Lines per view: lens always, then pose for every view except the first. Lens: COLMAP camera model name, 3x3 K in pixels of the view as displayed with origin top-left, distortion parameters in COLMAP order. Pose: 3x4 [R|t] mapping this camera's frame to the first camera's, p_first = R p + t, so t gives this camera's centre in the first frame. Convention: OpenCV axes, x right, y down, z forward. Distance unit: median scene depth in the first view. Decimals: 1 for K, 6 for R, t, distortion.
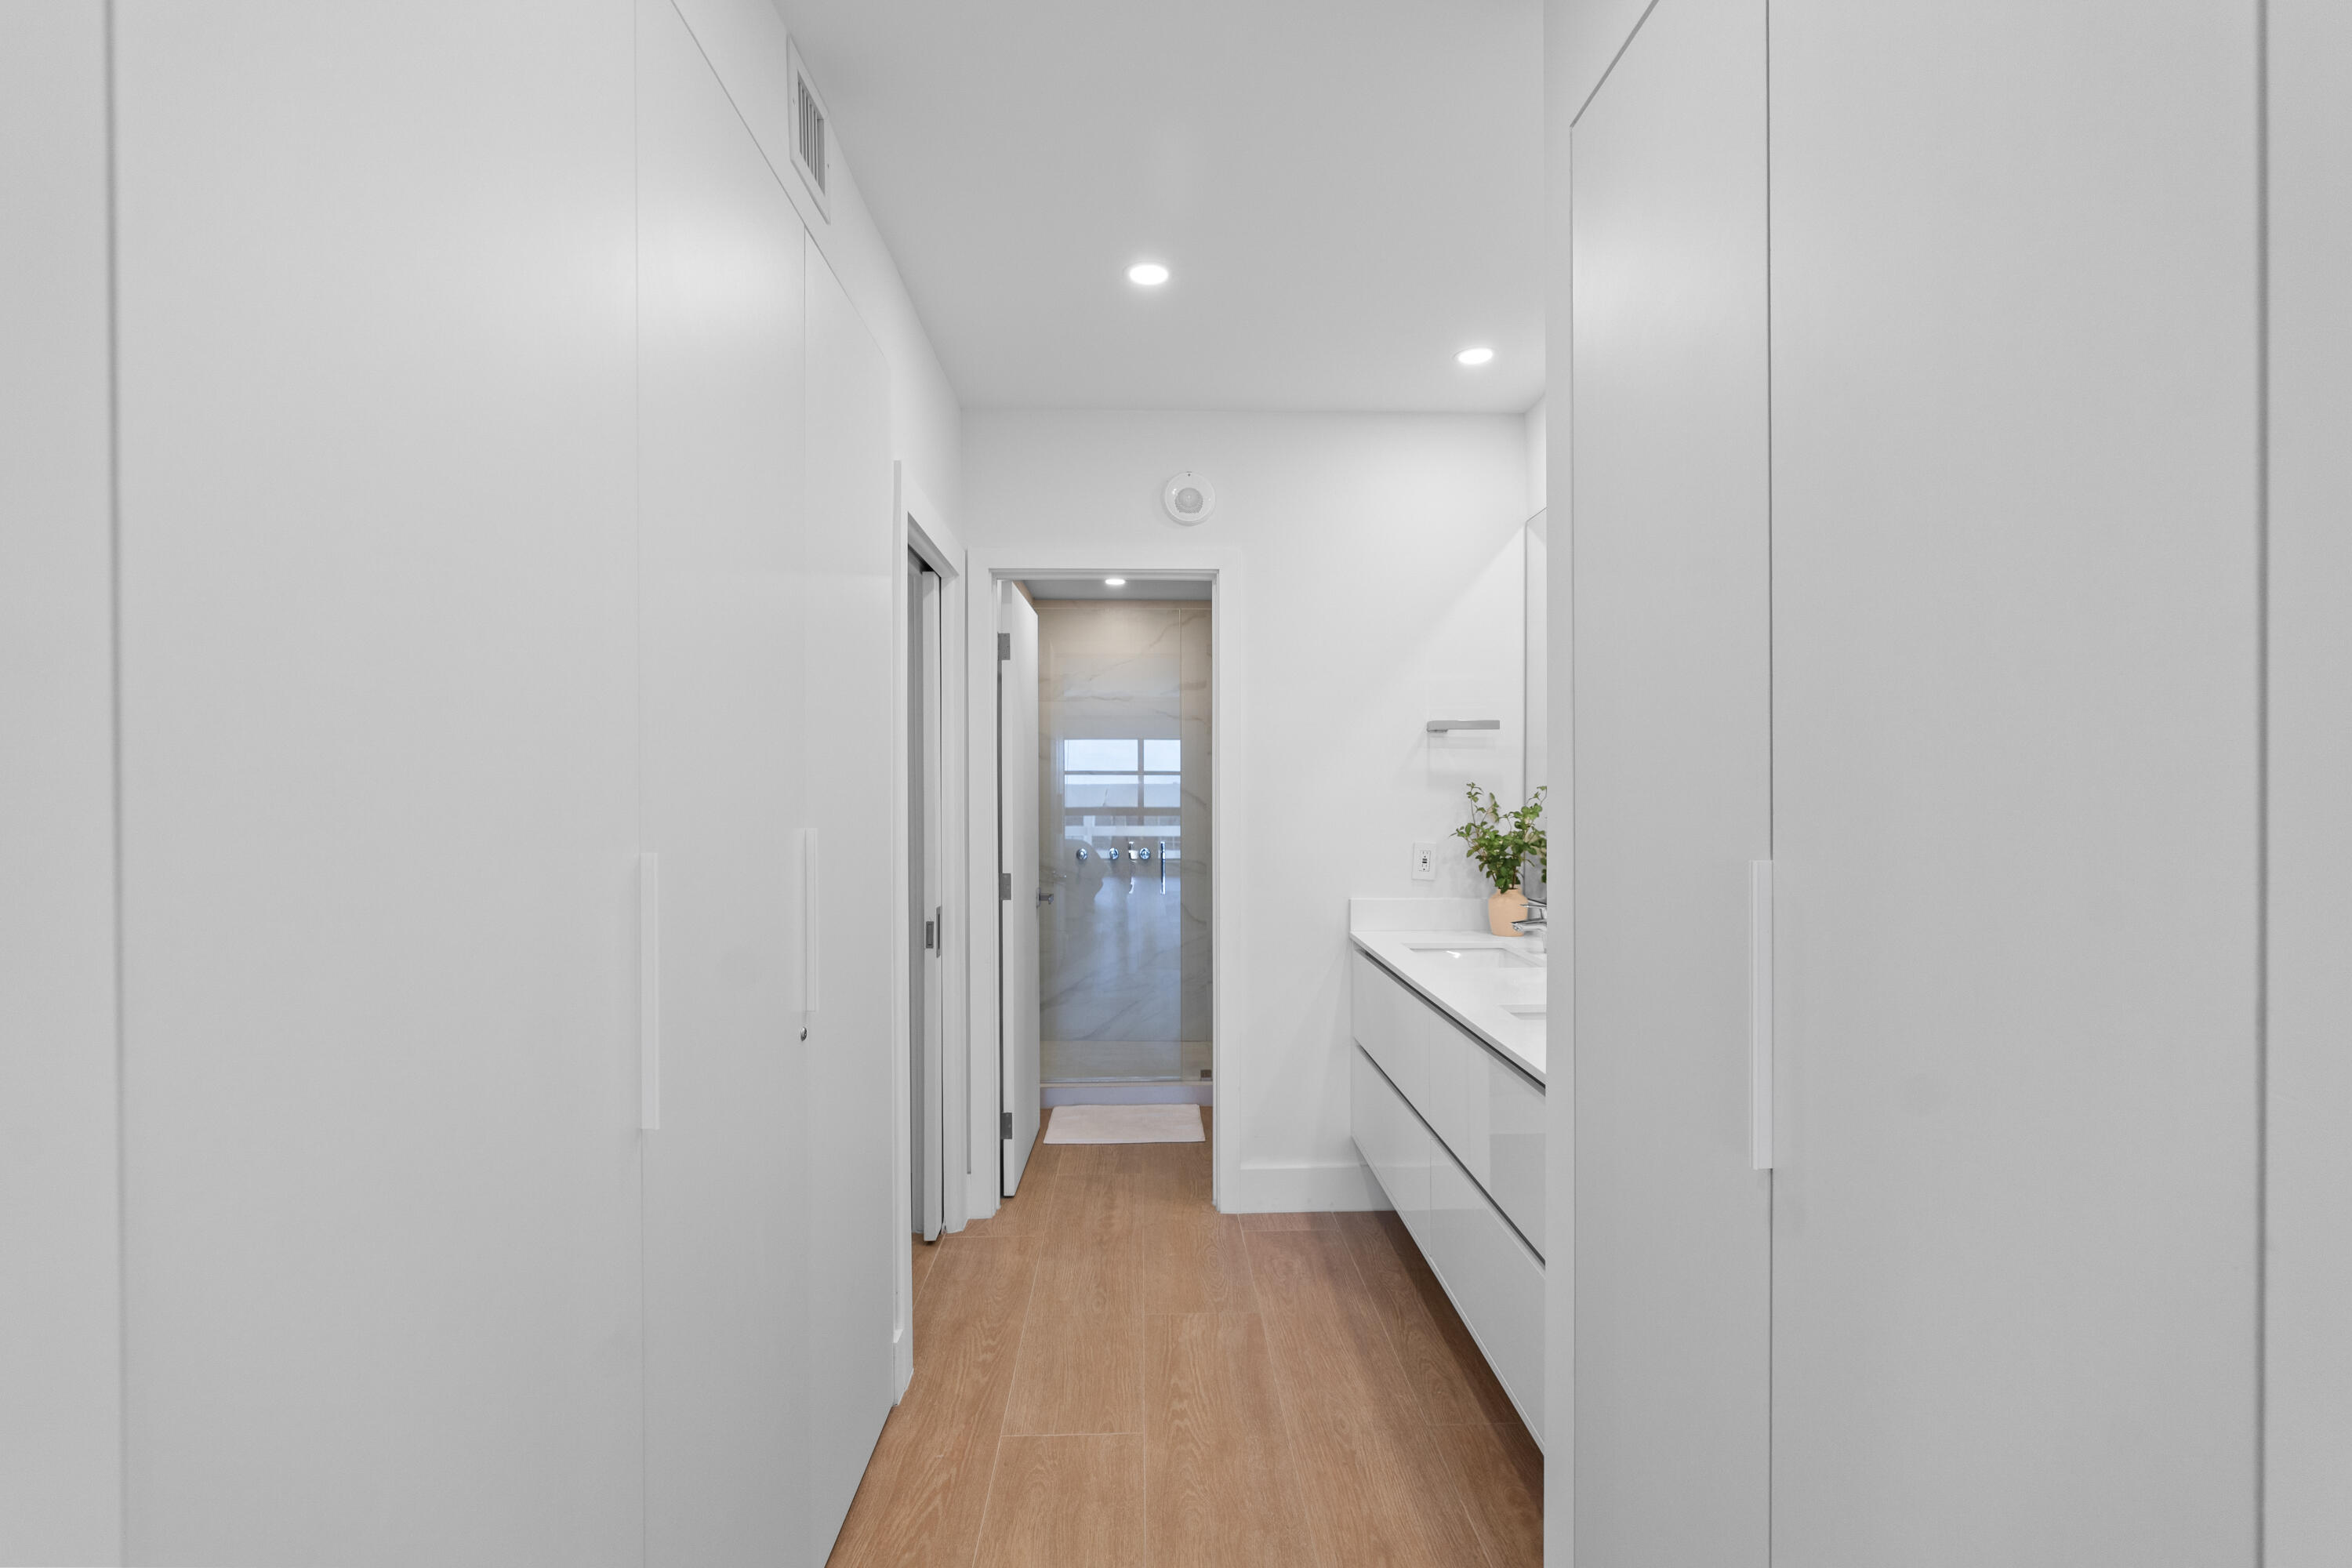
lens RADIAL K [[1077.0, 0, 1171.4], [0, 1077.0, 774.9], [0, 0, 1]] dist [0.000397, 0.000151]
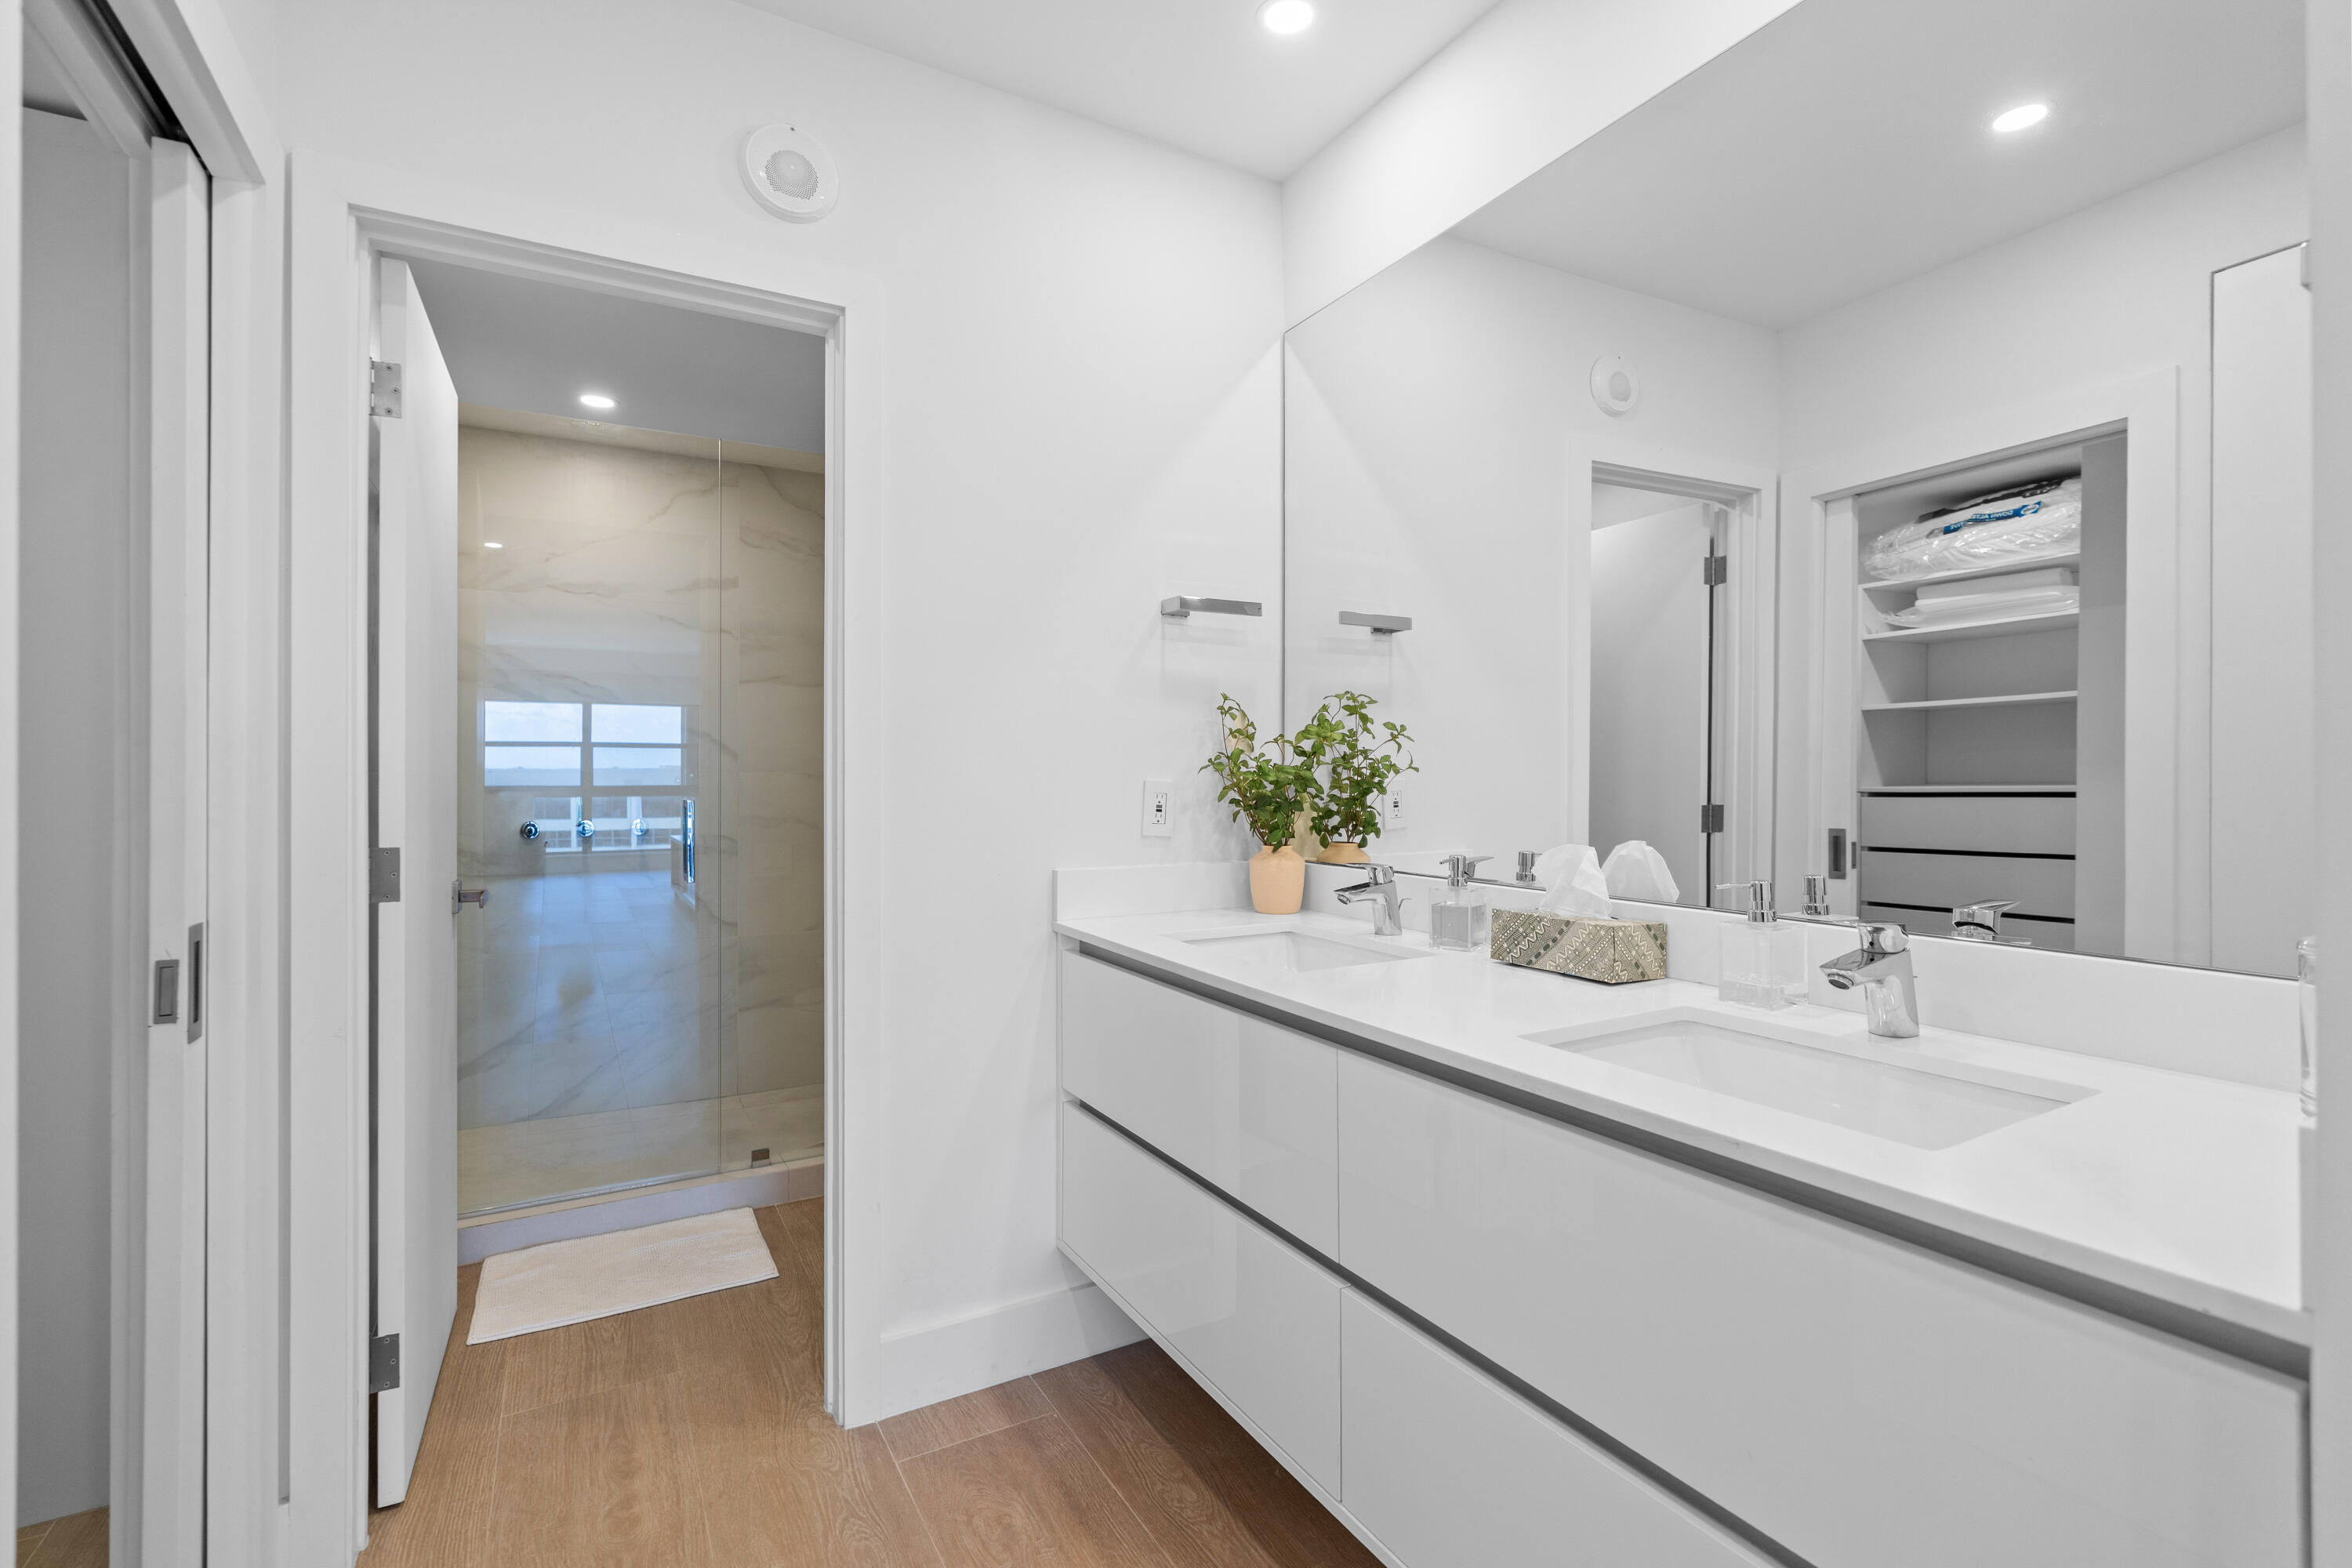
lens RADIAL K [[1072.7, 0, 1178.6], [0, 1072.7, 761.4], [0, 0, 1]] dist [-0.000537, 0.000205]
pose [[0.883867, 0.006233, 0.467698, -0.064864], [-0.005152, 0.999980, -0.003590, 0.053013], [-0.467711, 0.000764, 0.883881, 0.406031]]
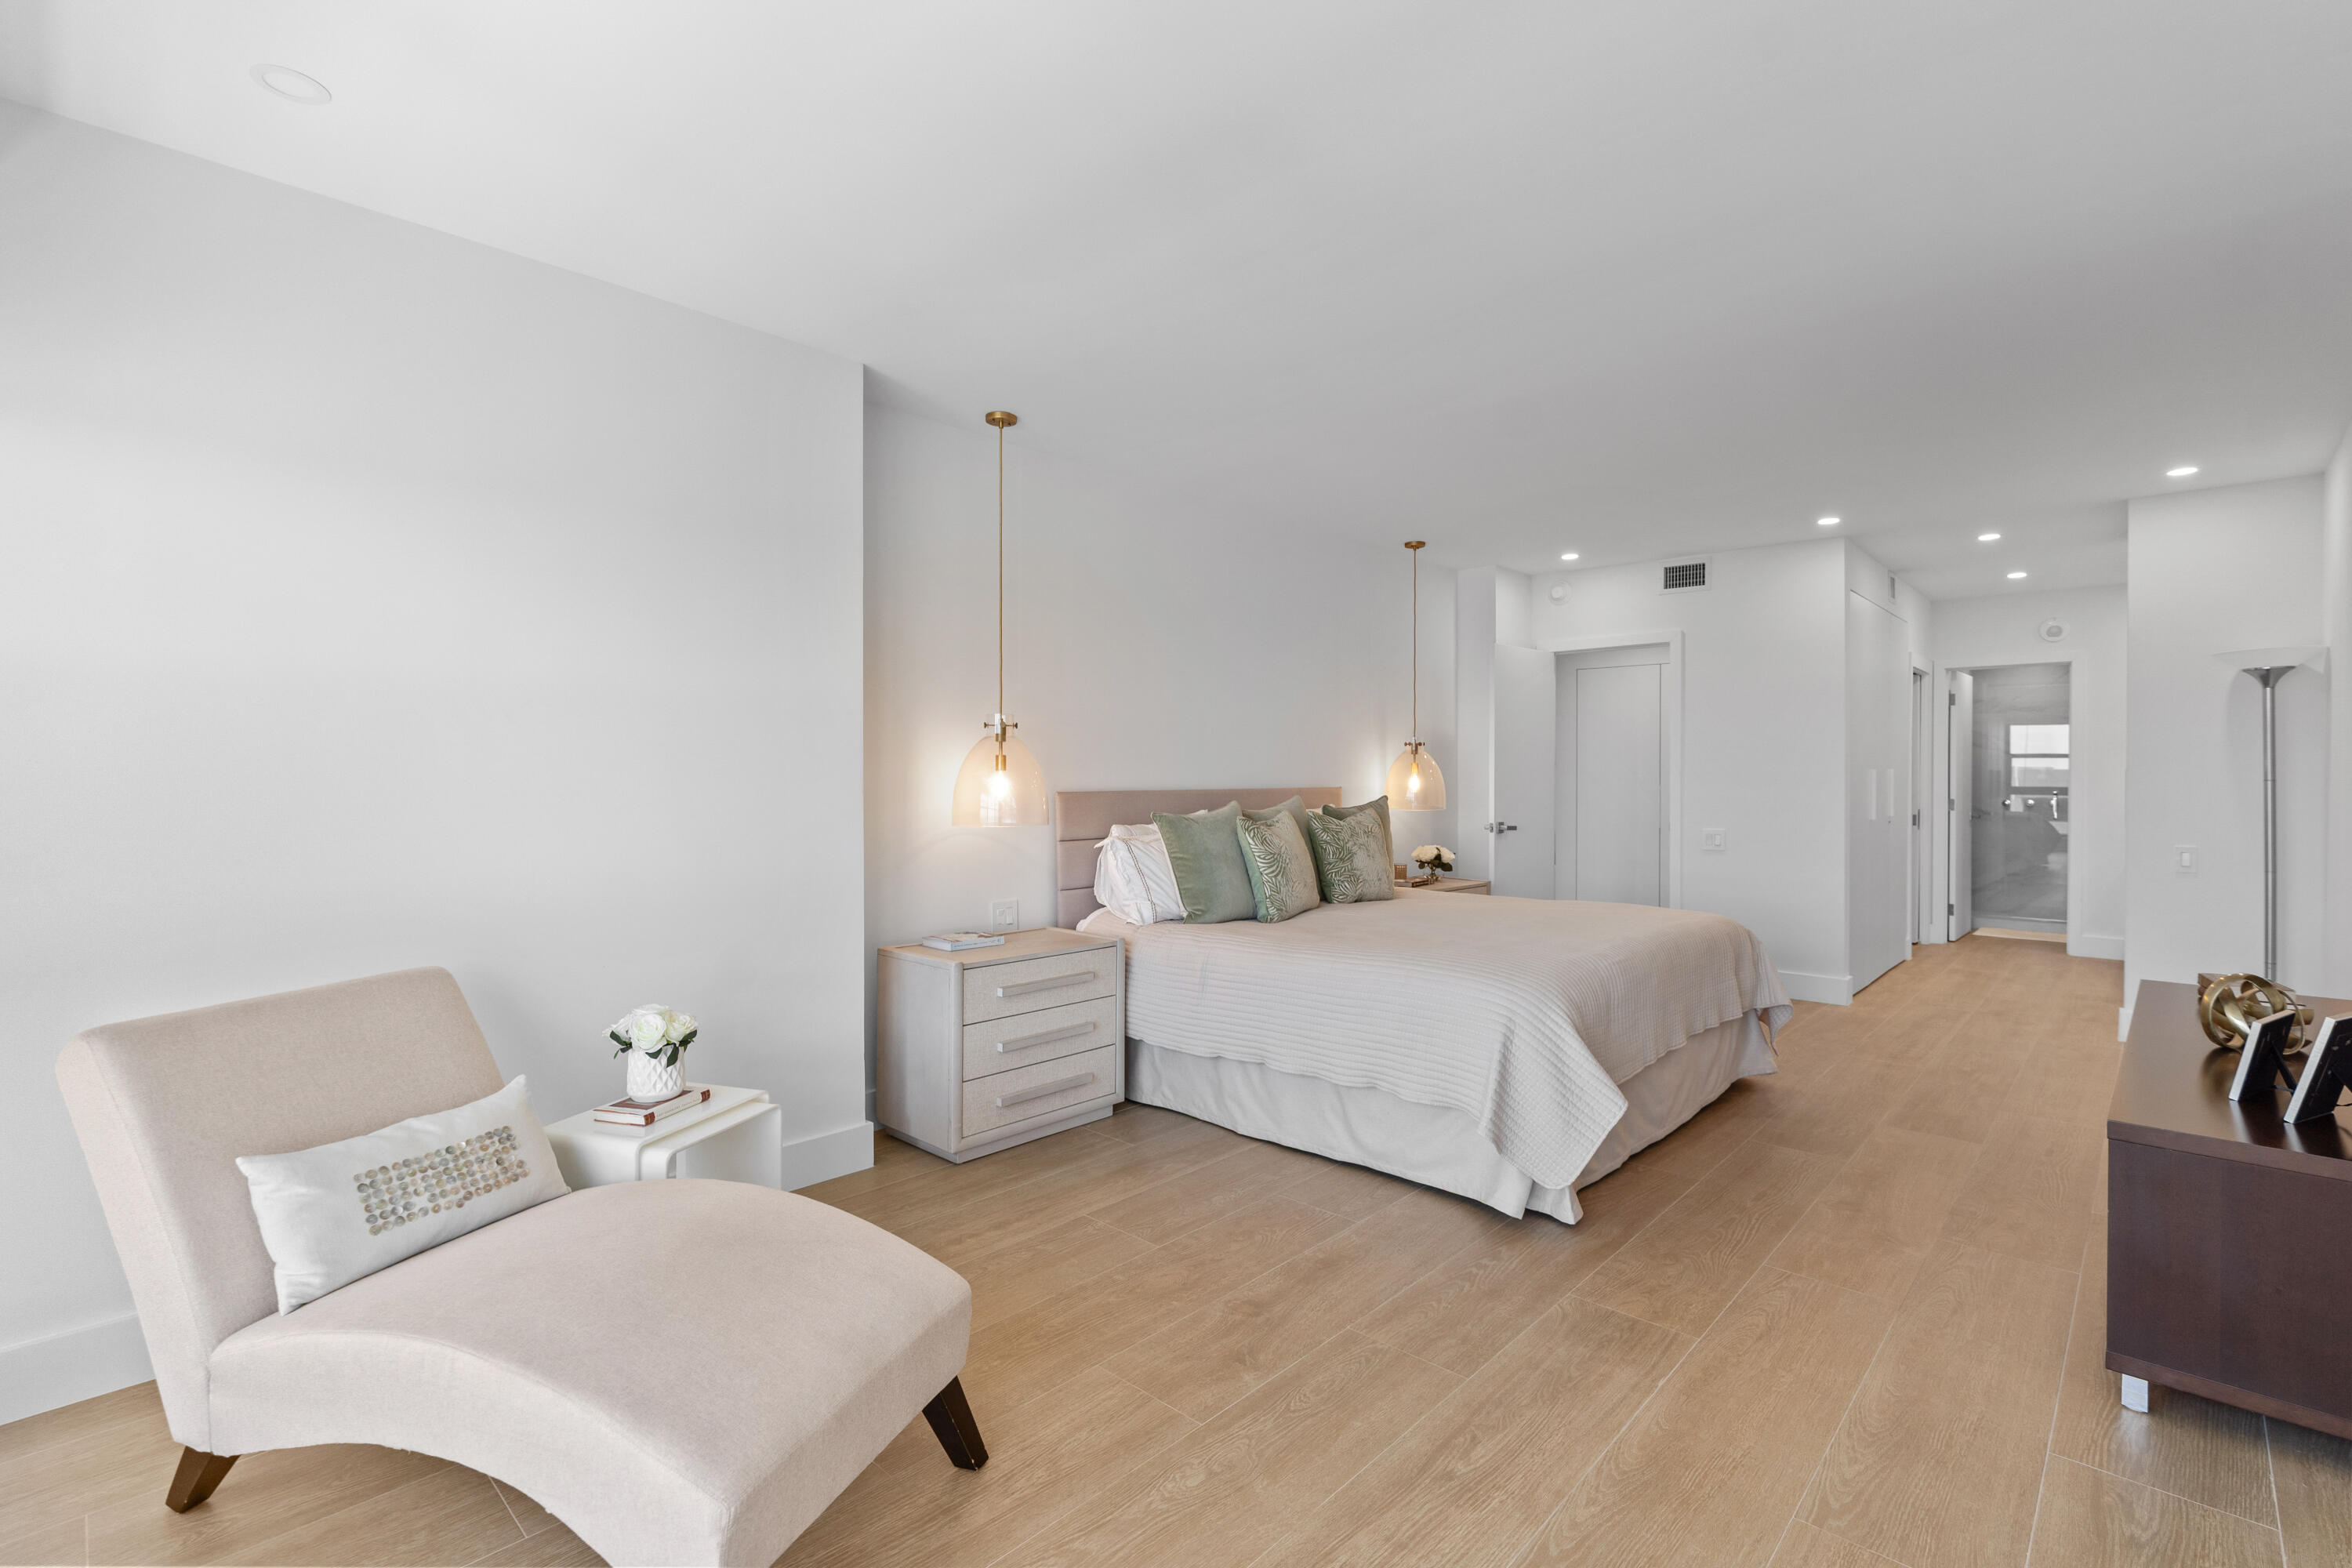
lens RADIAL K [[1061.2, 0, 1176.0], [0, 1061.2, 784.0], [0, 0, 1]] dist [-0.004341, -0.000262]
pose [[0.716645, 0.010381, -0.697361, 0.241943], [0.003533, 0.999822, 0.018514, 0.014566], [0.697429, -0.015732, 0.716481, -1.826401]]
